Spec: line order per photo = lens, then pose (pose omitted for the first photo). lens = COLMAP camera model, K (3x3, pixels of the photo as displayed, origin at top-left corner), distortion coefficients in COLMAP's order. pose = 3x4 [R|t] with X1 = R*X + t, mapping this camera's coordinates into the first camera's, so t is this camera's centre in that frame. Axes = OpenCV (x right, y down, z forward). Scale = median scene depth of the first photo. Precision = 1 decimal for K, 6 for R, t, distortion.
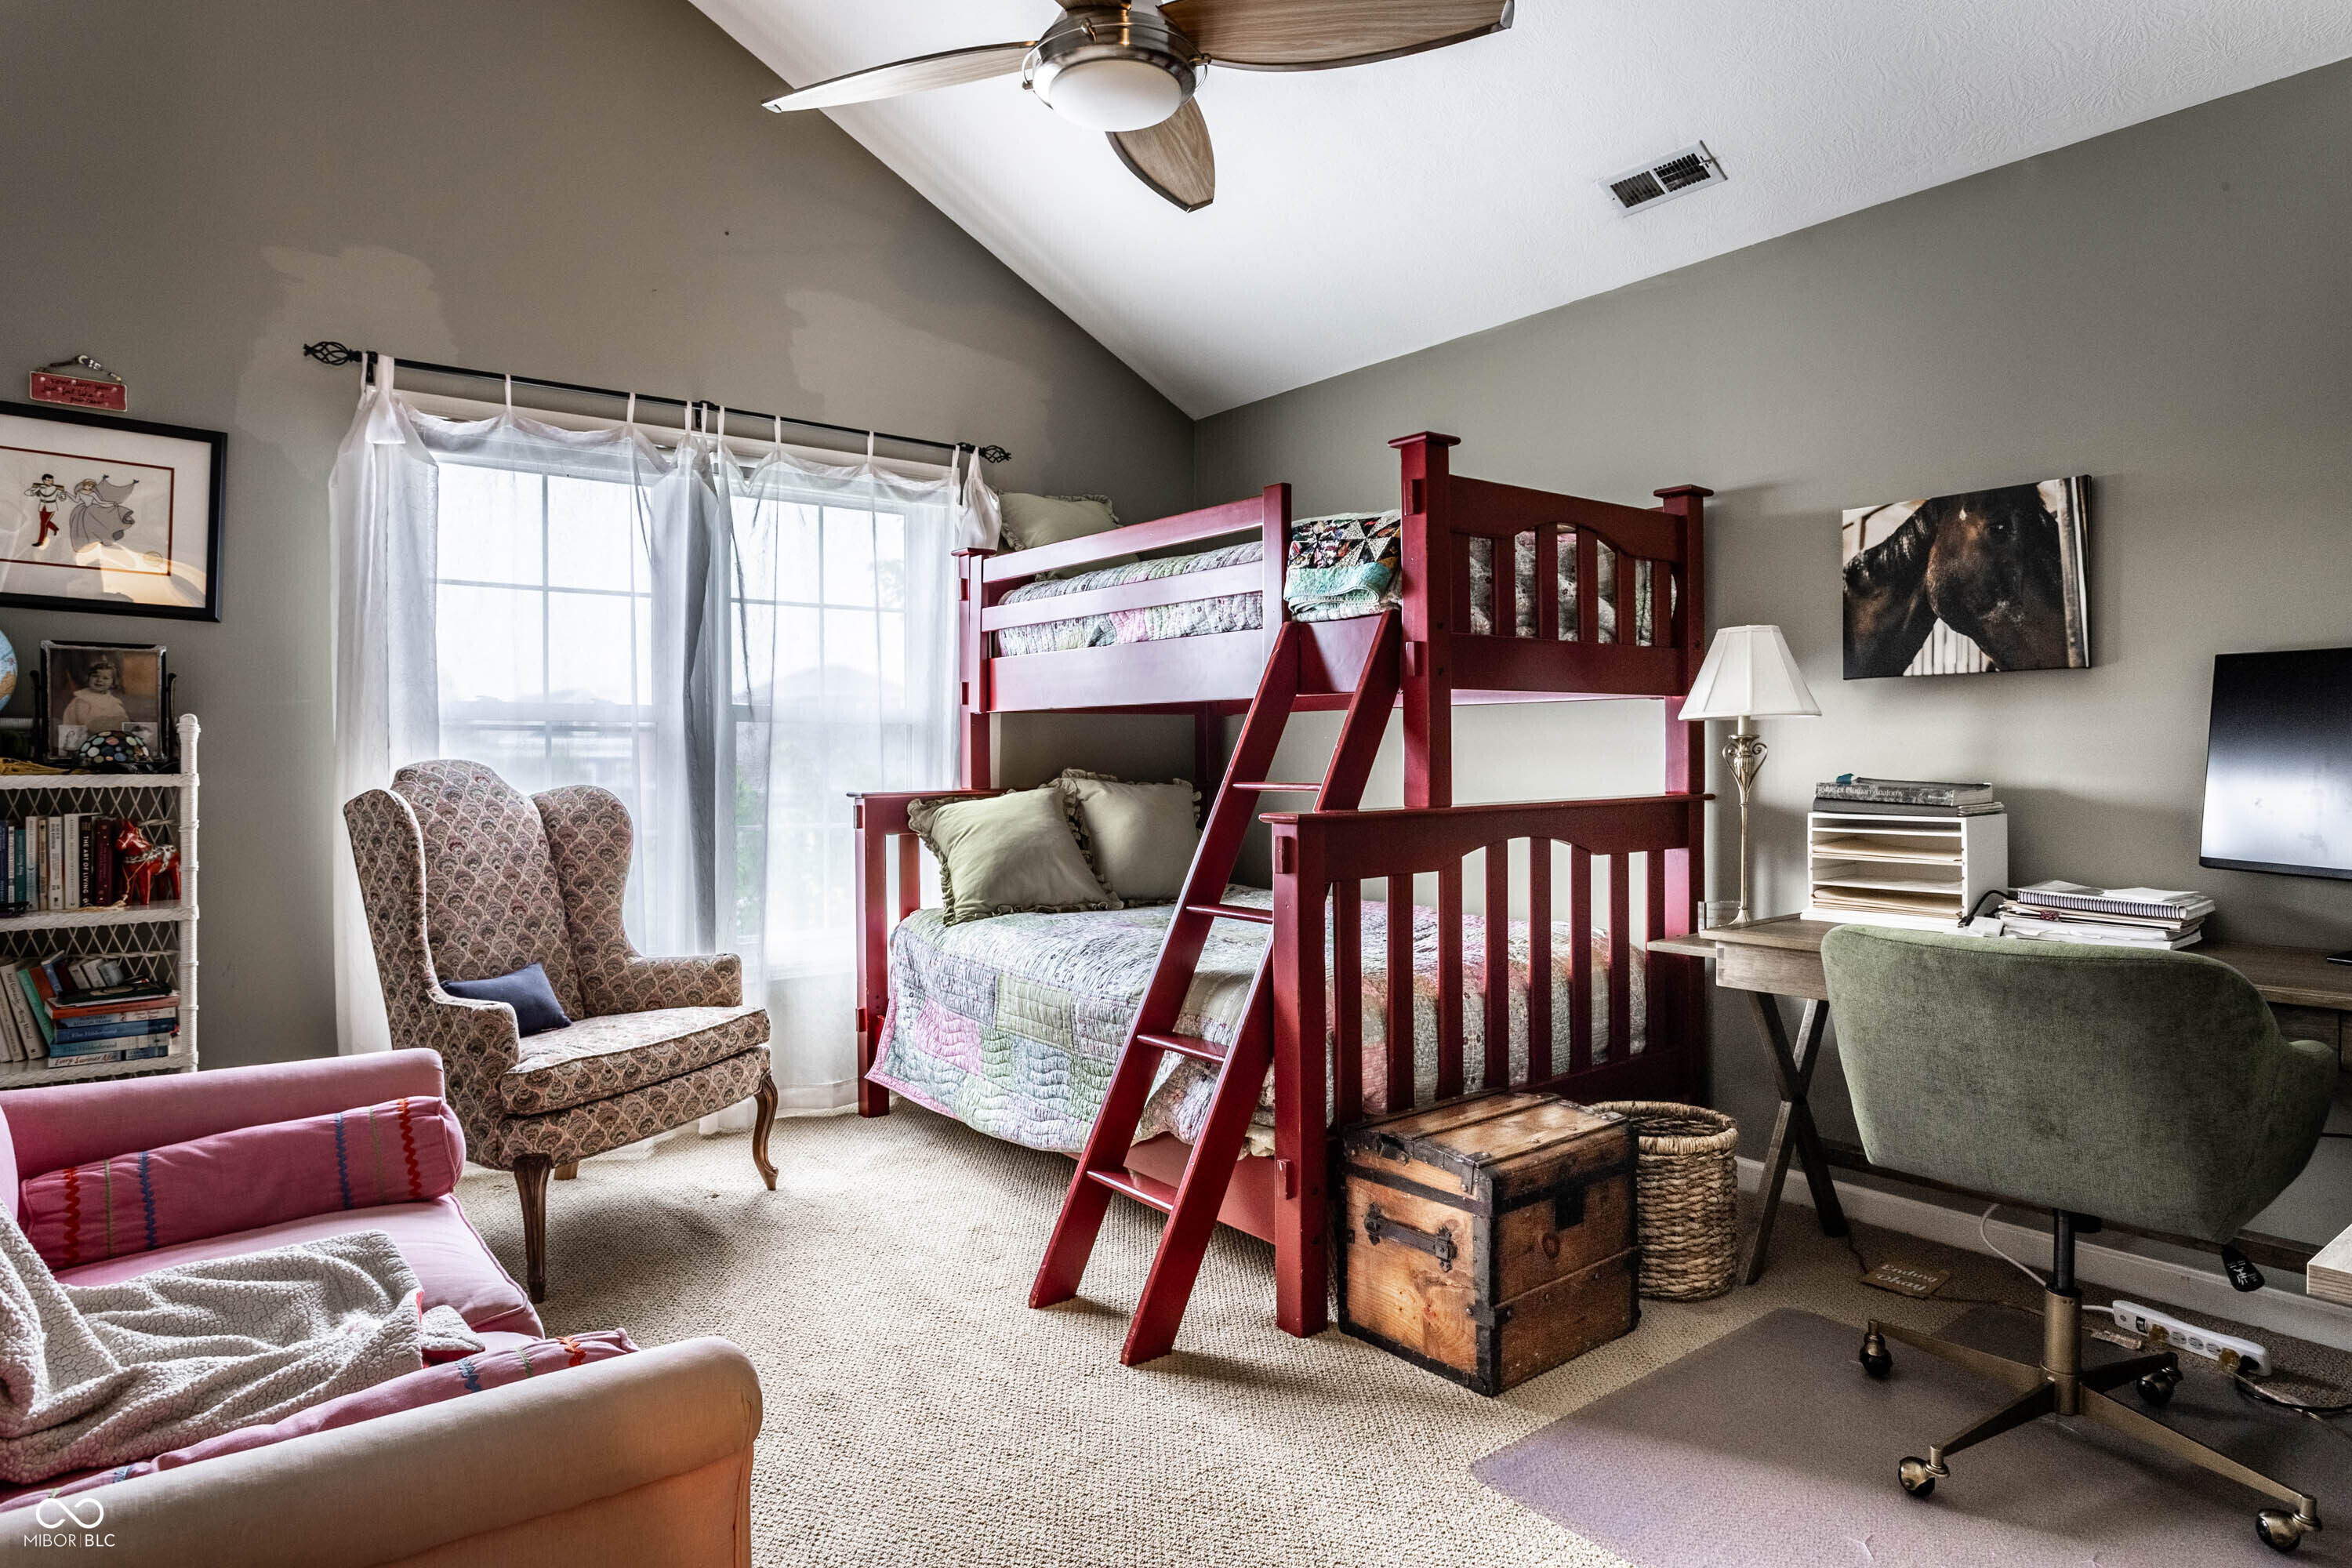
lens RADIAL K [[1398.2, 0, 1180.0], [0, 1398.2, 724.7], [0, 0, 1]] dist [-0.005626, -0.001731]
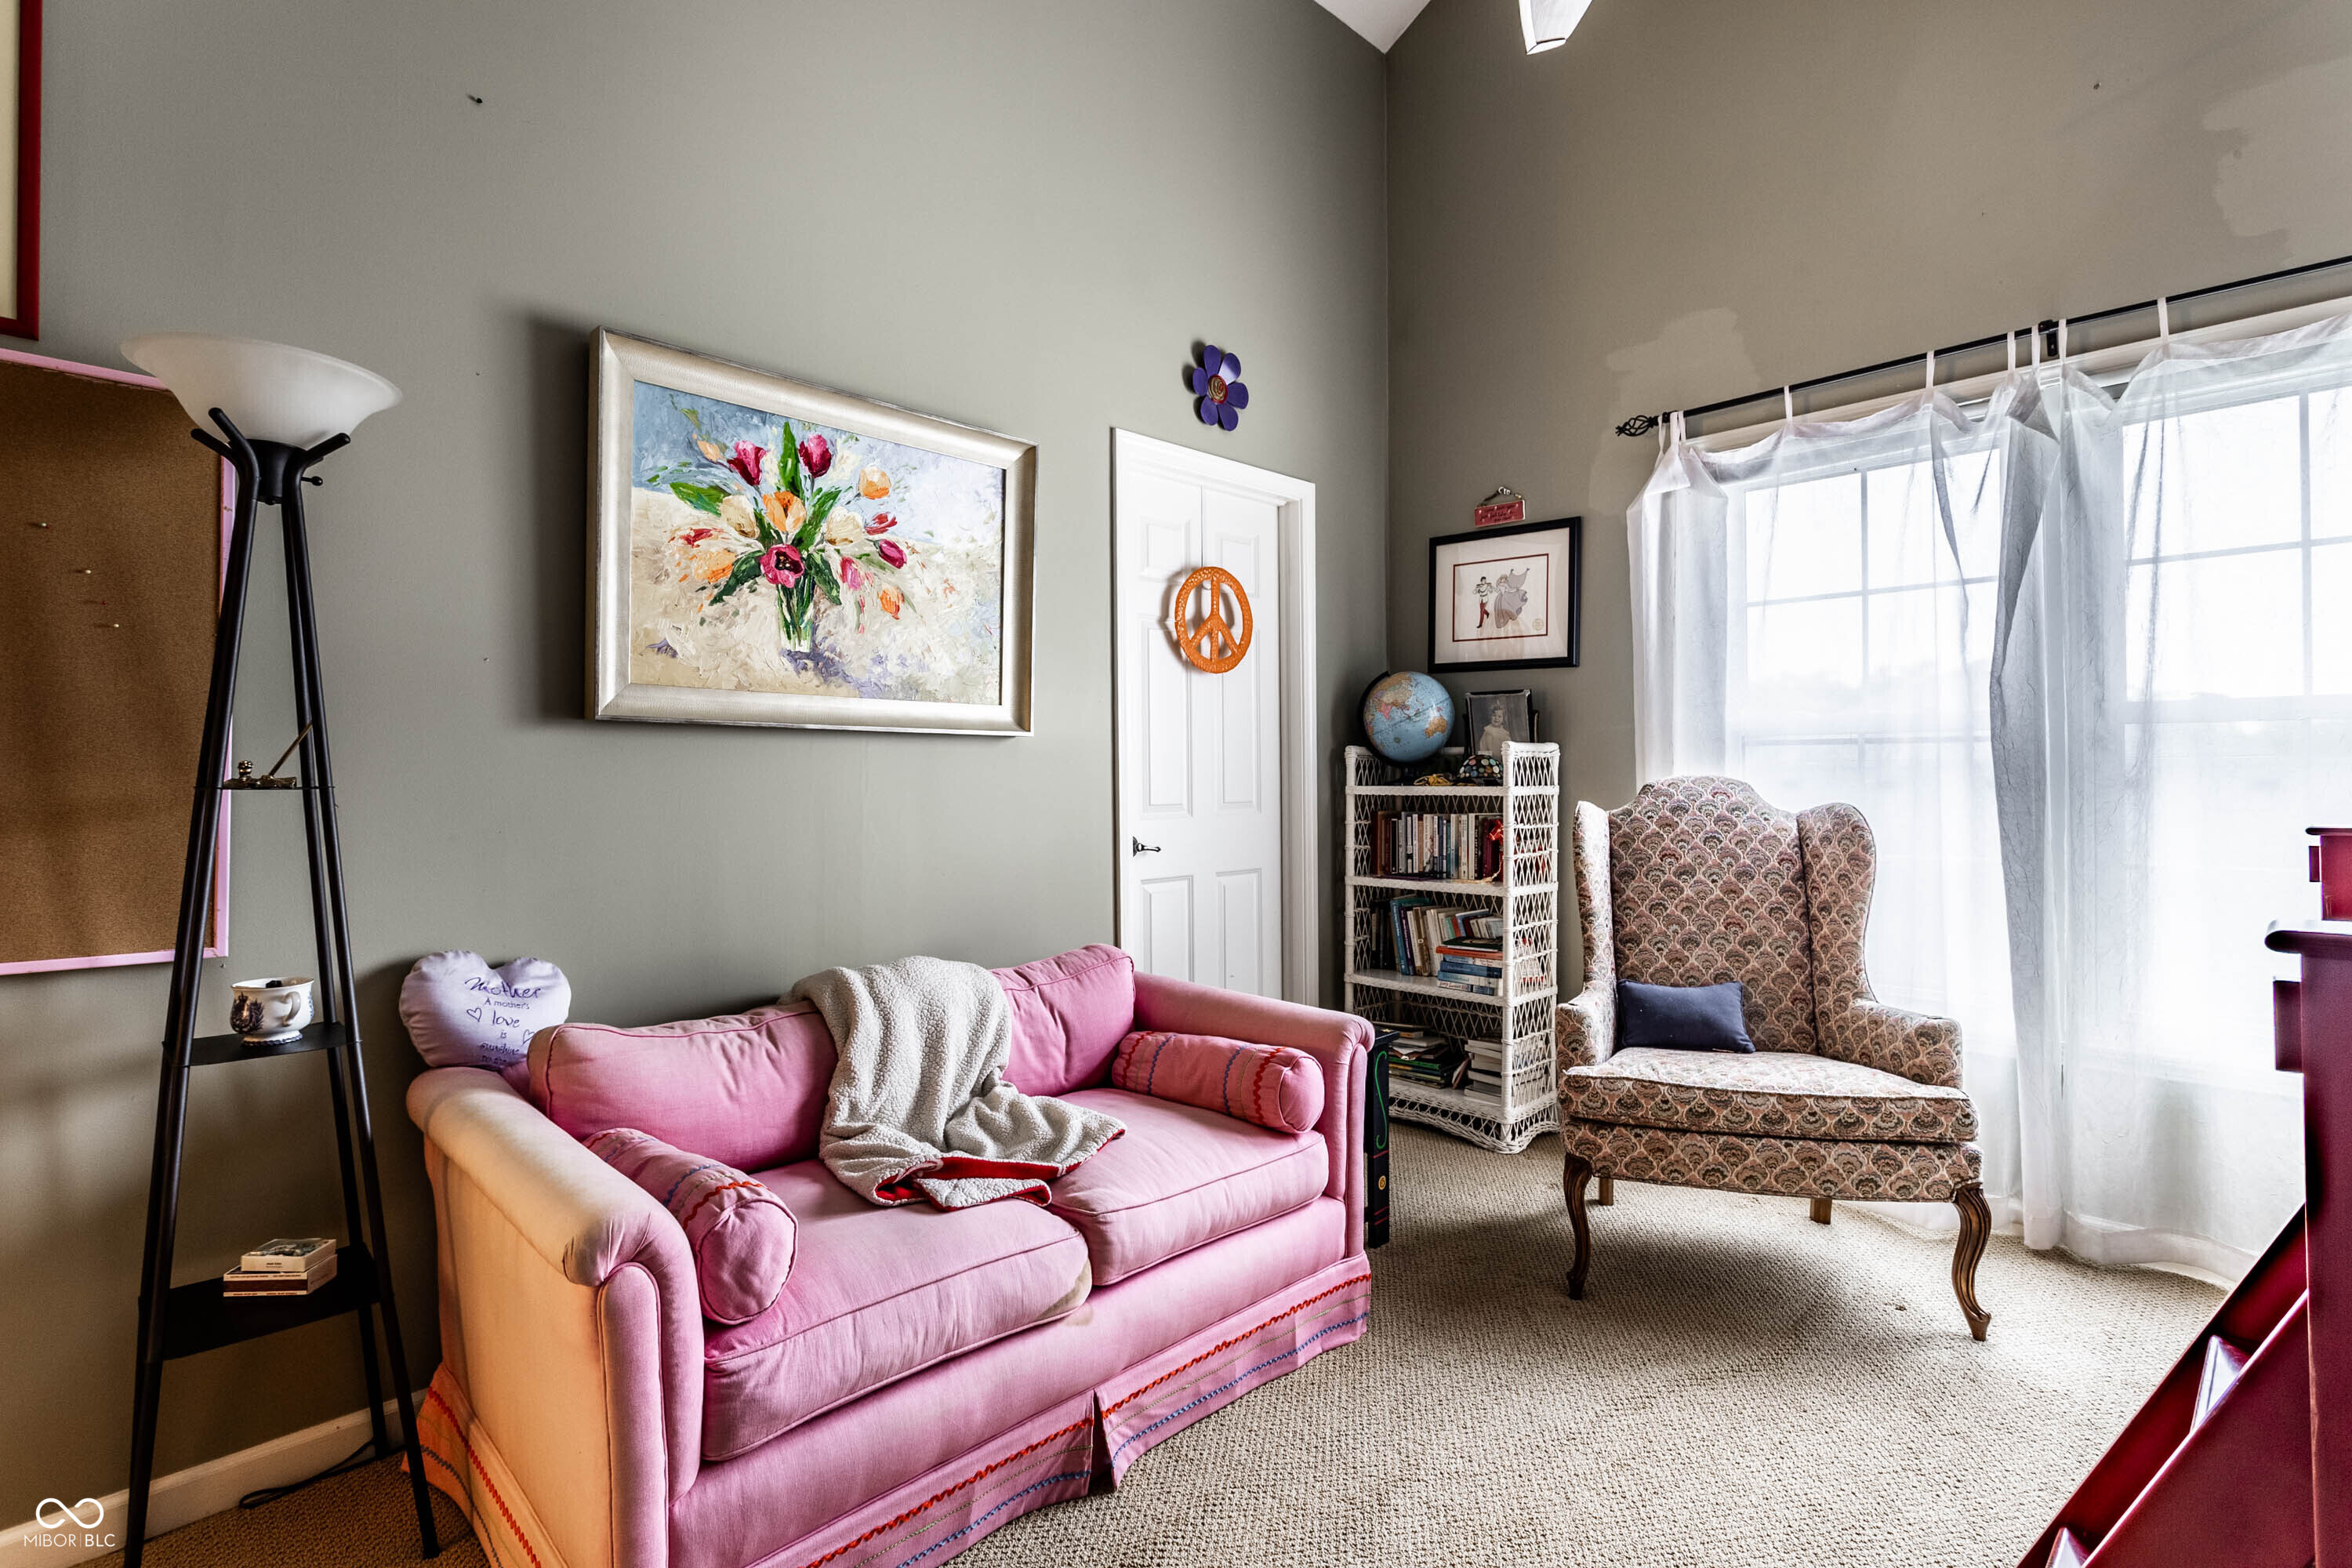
lens RADIAL K [[1120.7, 0, 1132.2], [0, 1120.7, 755.8], [0, 0, 1]] dist [-0.000771, 0.001104]
pose [[0.086188, -0.014546, -0.996173, 0.293498], [0.028692, 0.999515, -0.012112, 0.008233], [0.995866, -0.027538, 0.086563, 0.510267]]
